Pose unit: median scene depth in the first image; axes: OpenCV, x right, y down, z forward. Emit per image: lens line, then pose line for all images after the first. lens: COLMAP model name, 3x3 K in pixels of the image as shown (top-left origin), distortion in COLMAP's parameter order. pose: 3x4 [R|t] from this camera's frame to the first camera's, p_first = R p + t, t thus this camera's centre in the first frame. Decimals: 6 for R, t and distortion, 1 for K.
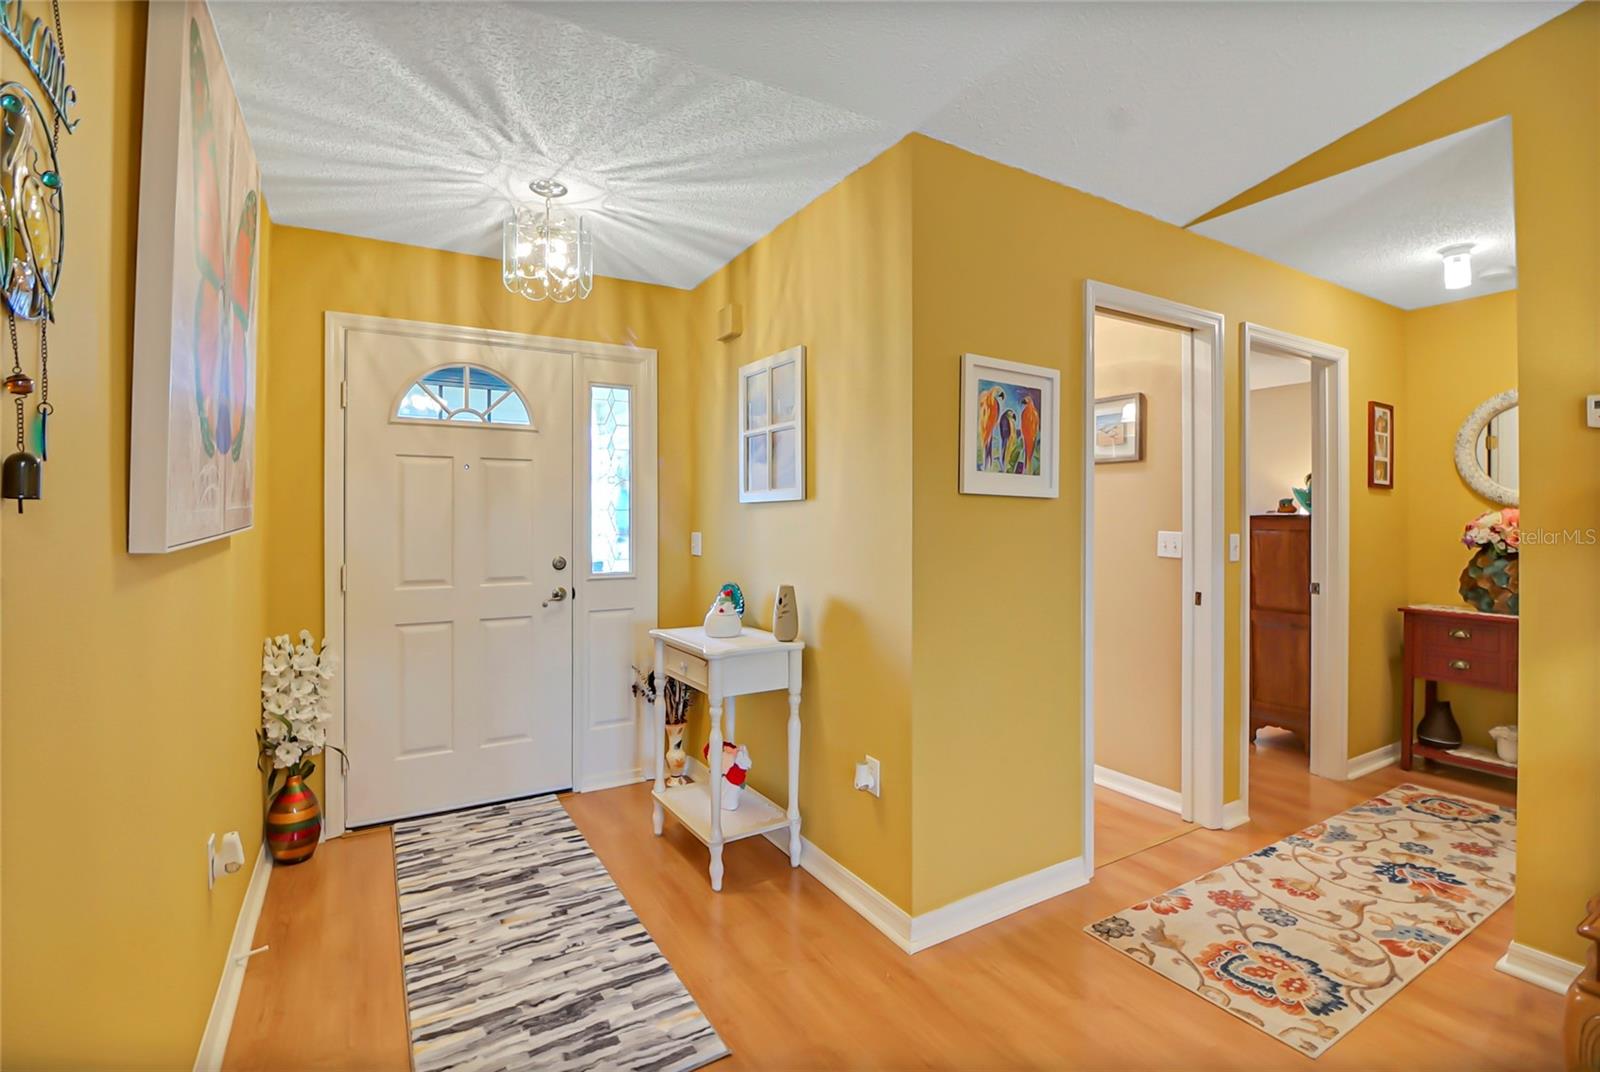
lens RADIAL K [[725.1, 0, 780.1], [0, 725.1, 516.8], [0, 0, 1]] dist [0.002089, -0.012200]
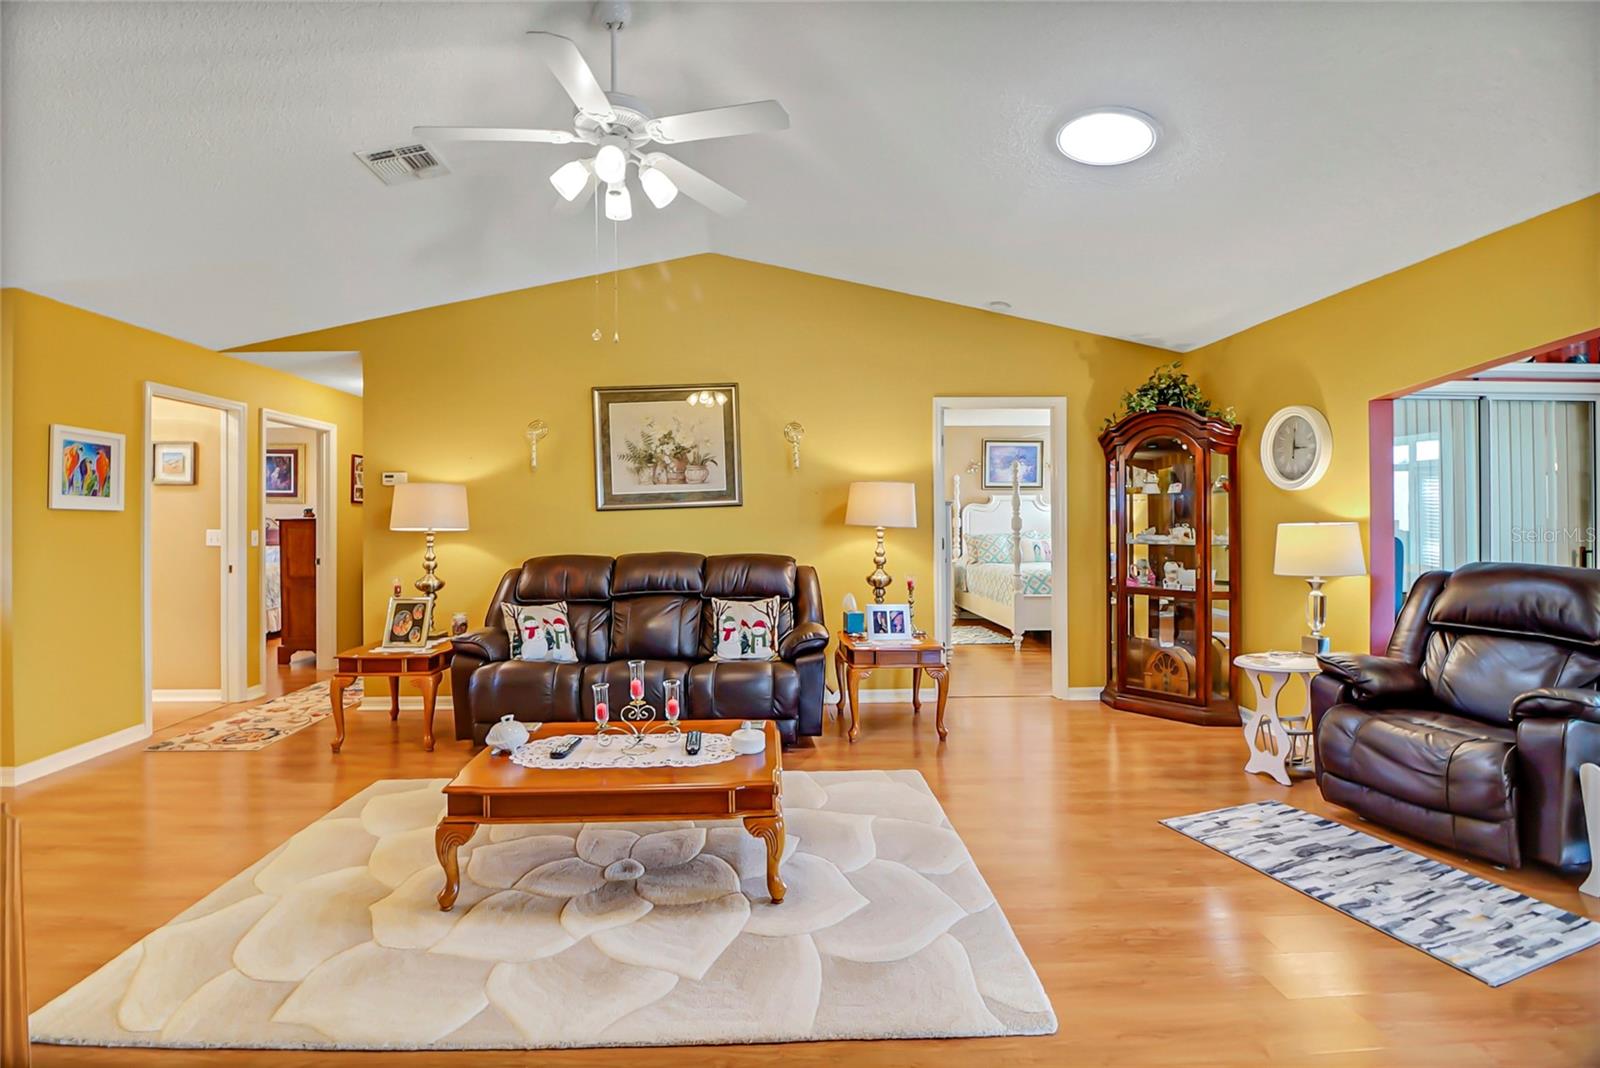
lens RADIAL K [[715.5, 0, 780.9], [0, 715.5, 512.1], [0, 0, 1]] dist [0.000696, -0.011363]
pose [[0.464257, 0.001810, 0.885699, -0.272896], [0.003895, 0.999984, -0.004085, -0.007885], [-0.885692, 0.005346, 0.464243, -0.827509]]
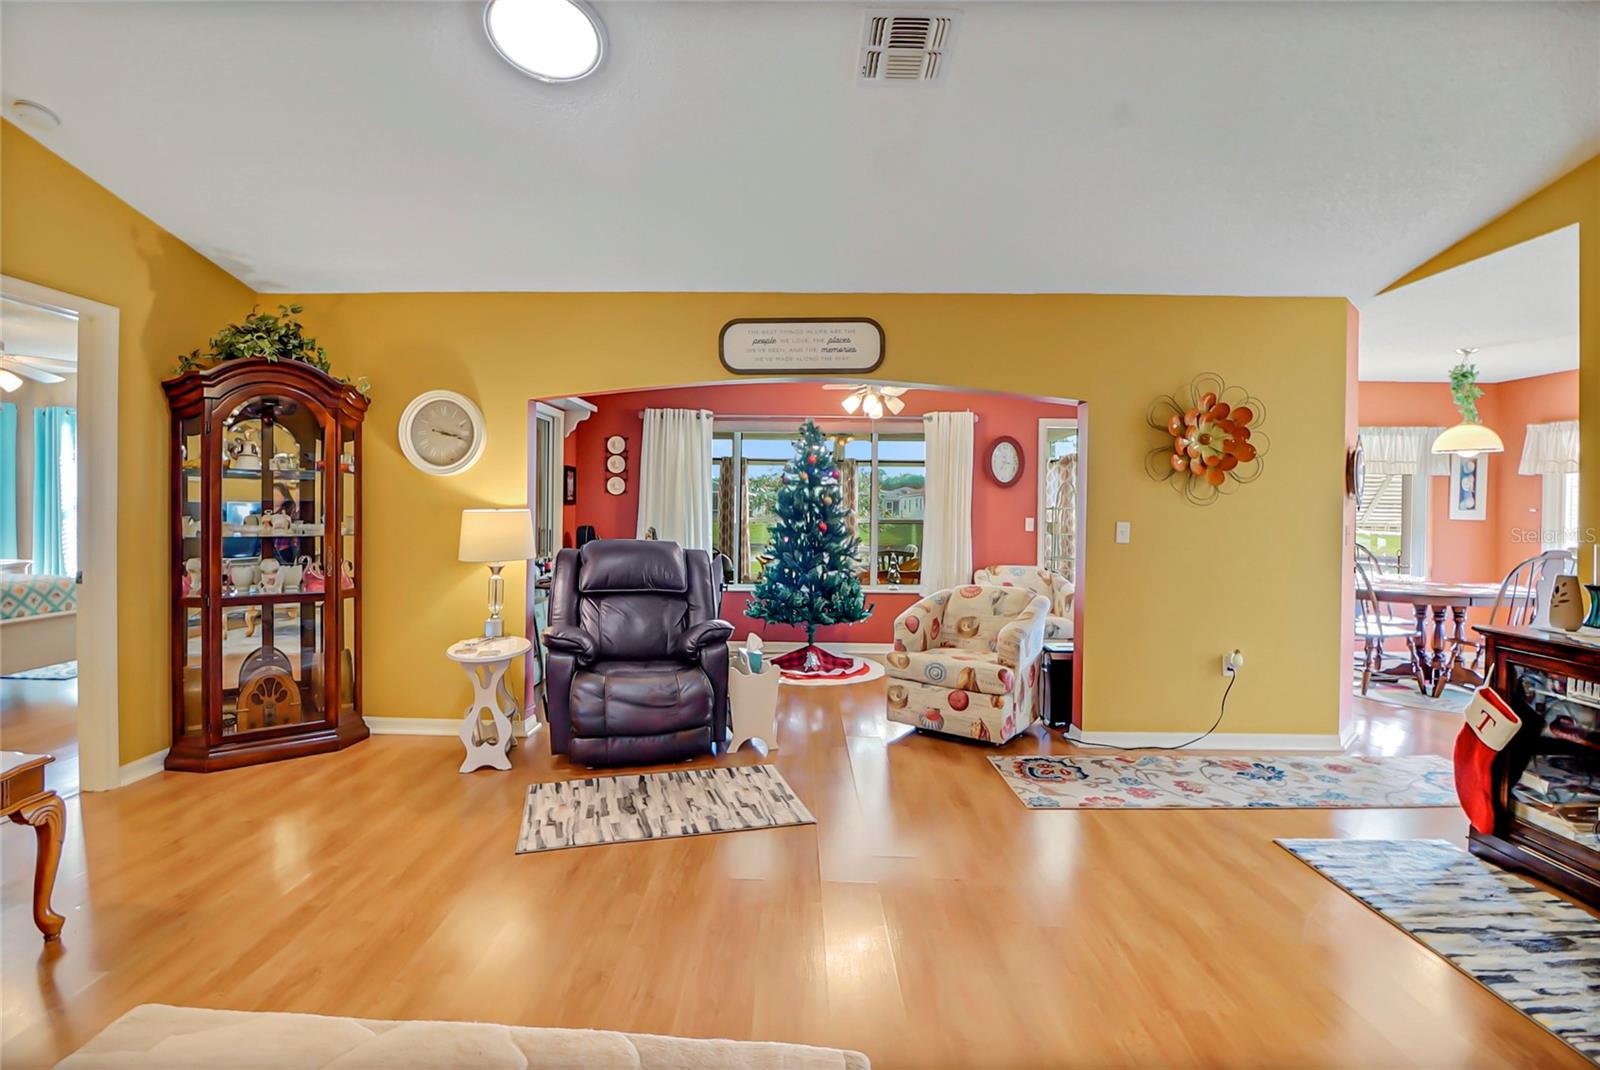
lens RADIAL K [[724.0, 0, 784.4], [0, 724.0, 510.7], [0, 0, 1]] dist [-0.001794, -0.013863]
pose [[-0.857786, -0.011896, 0.513869, 0.096768], [-0.011848, 0.999924, 0.003371, 0.000307], [-0.513870, -0.003197, -0.857862, -0.298720]]
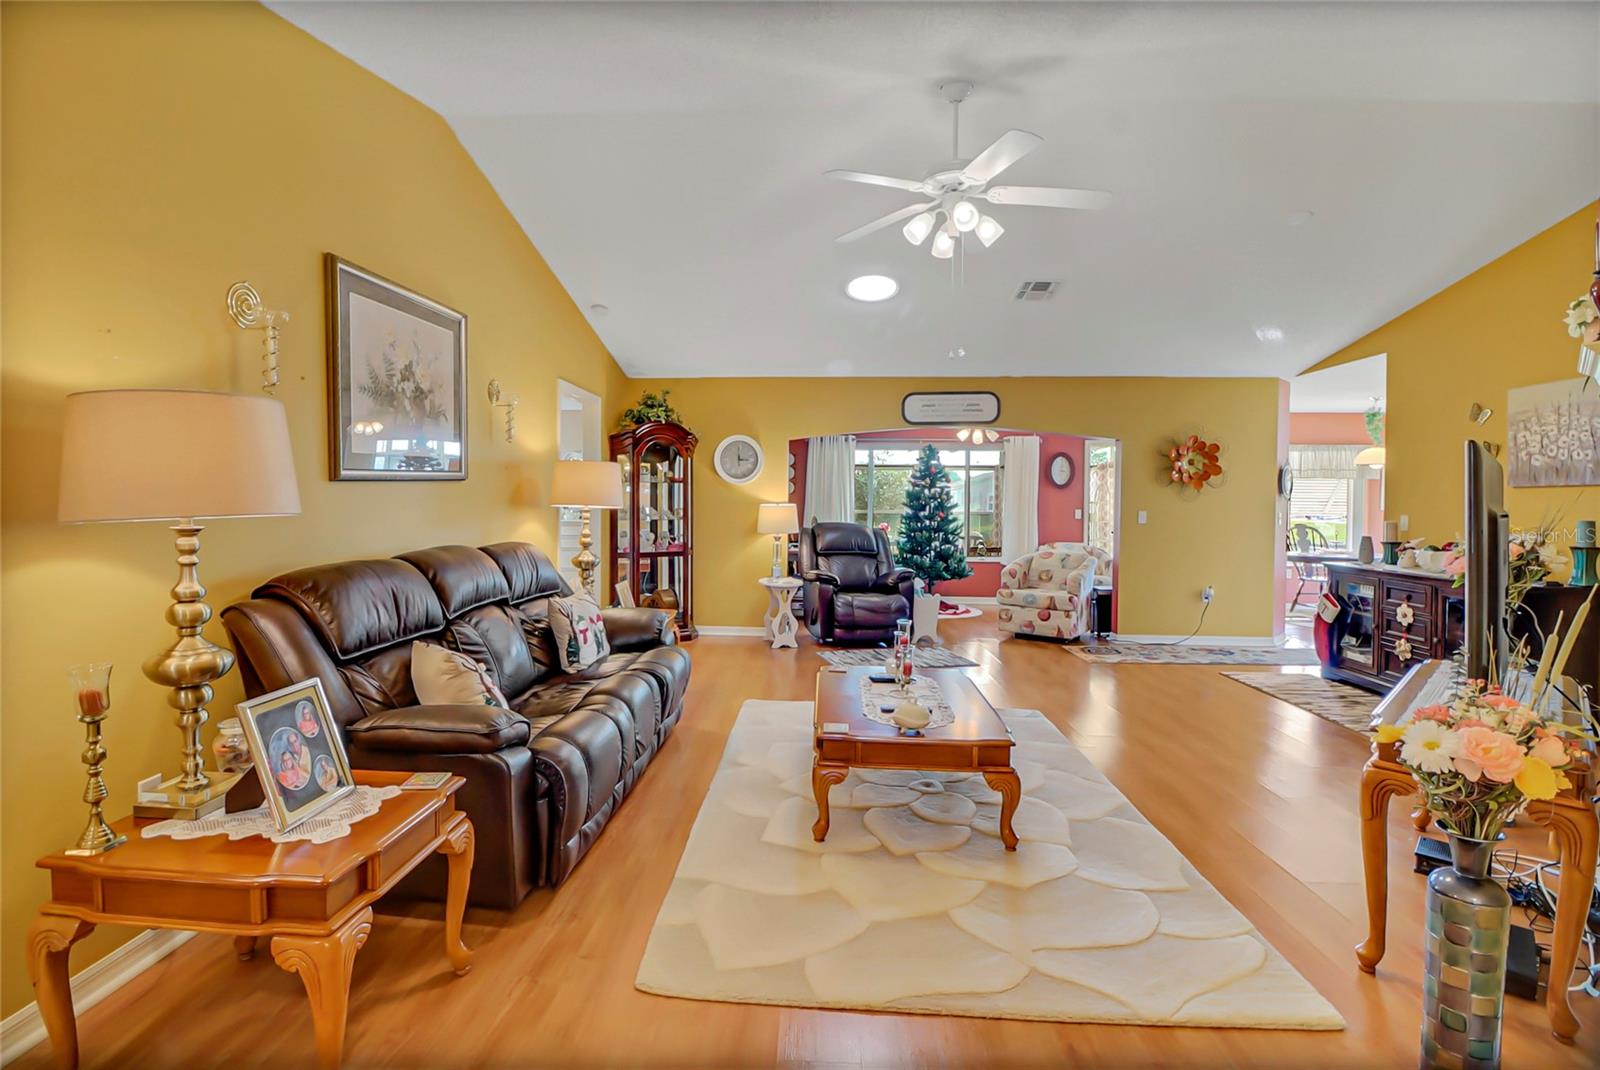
lens RADIAL K [[719.9, 0, 785.2], [0, 719.9, 508.3], [0, 0, 1]] dist [0.003340, -0.011517]
pose [[-0.840434, -0.014165, 0.541728, -0.019040], [-0.010758, 0.999897, 0.009455, 0.000512], [-0.541807, 0.002118, -0.840500, 0.610018]]
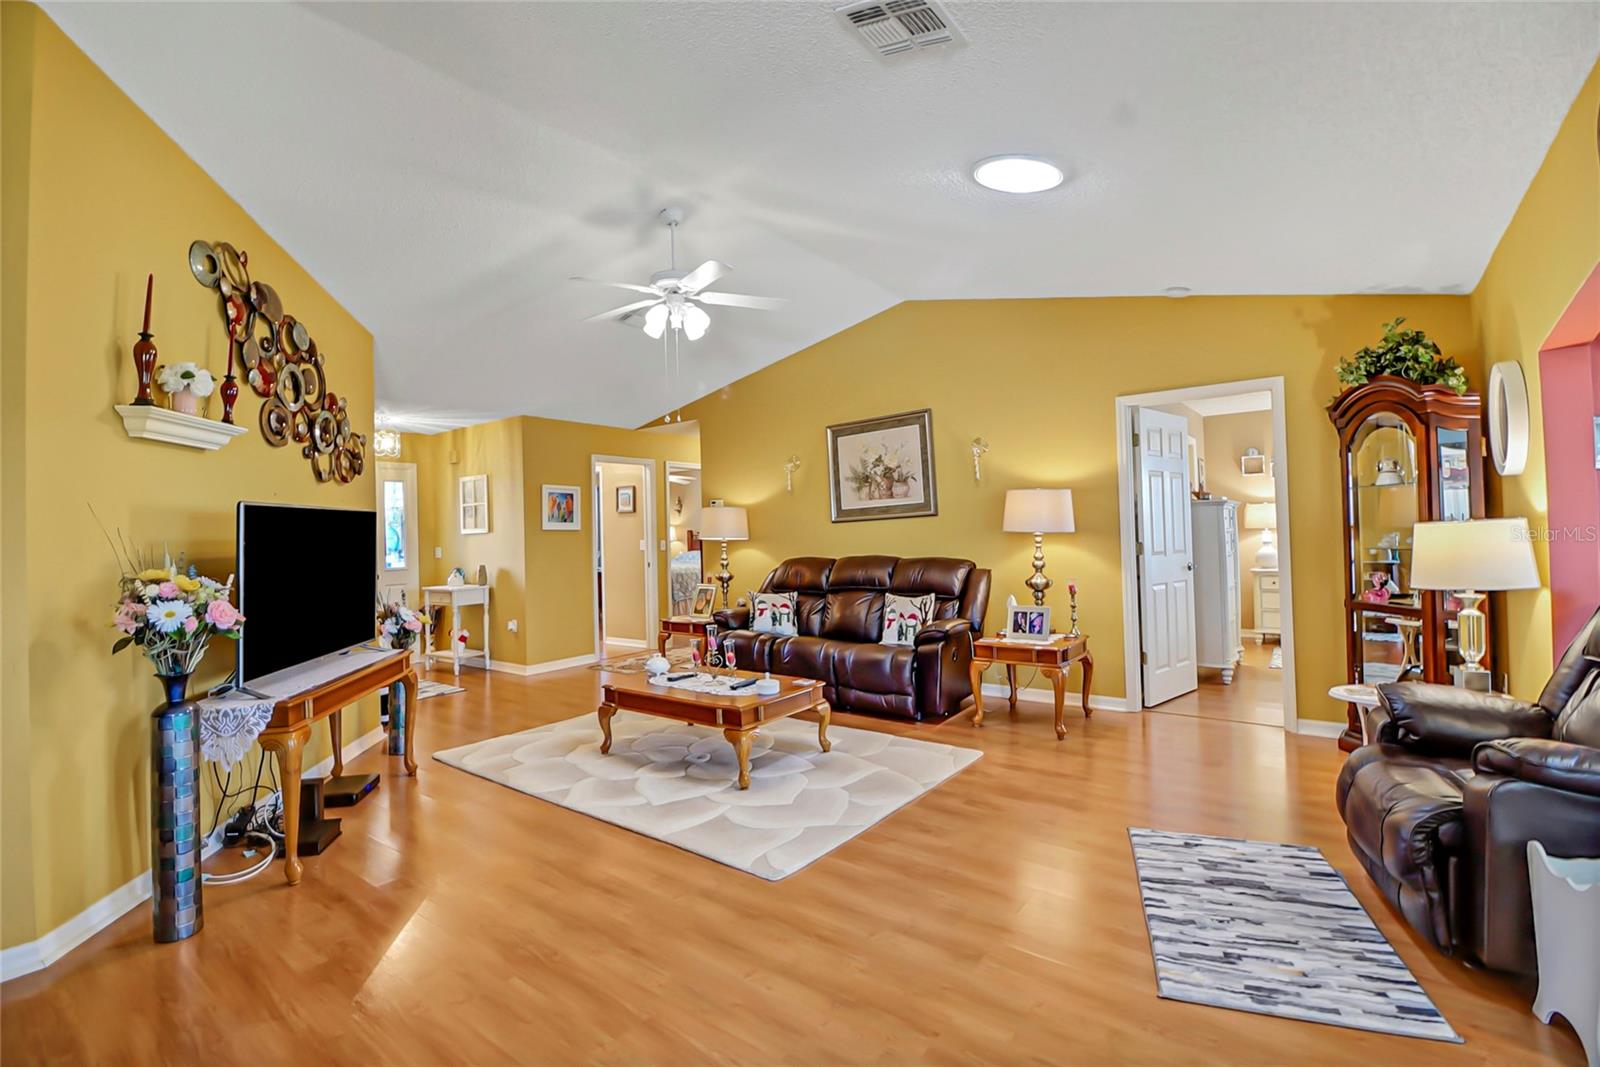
lens RADIAL K [[725.1, 0, 780.1], [0, 725.1, 514.3], [0, 0, 1]] dist [0.002089, -0.012200]
pose [[0.925071, -0.017393, 0.379395, 0.011638], [0.027517, 0.999395, -0.021279, -0.003534], [-0.378795, 0.030125, 0.924990, -1.517619]]
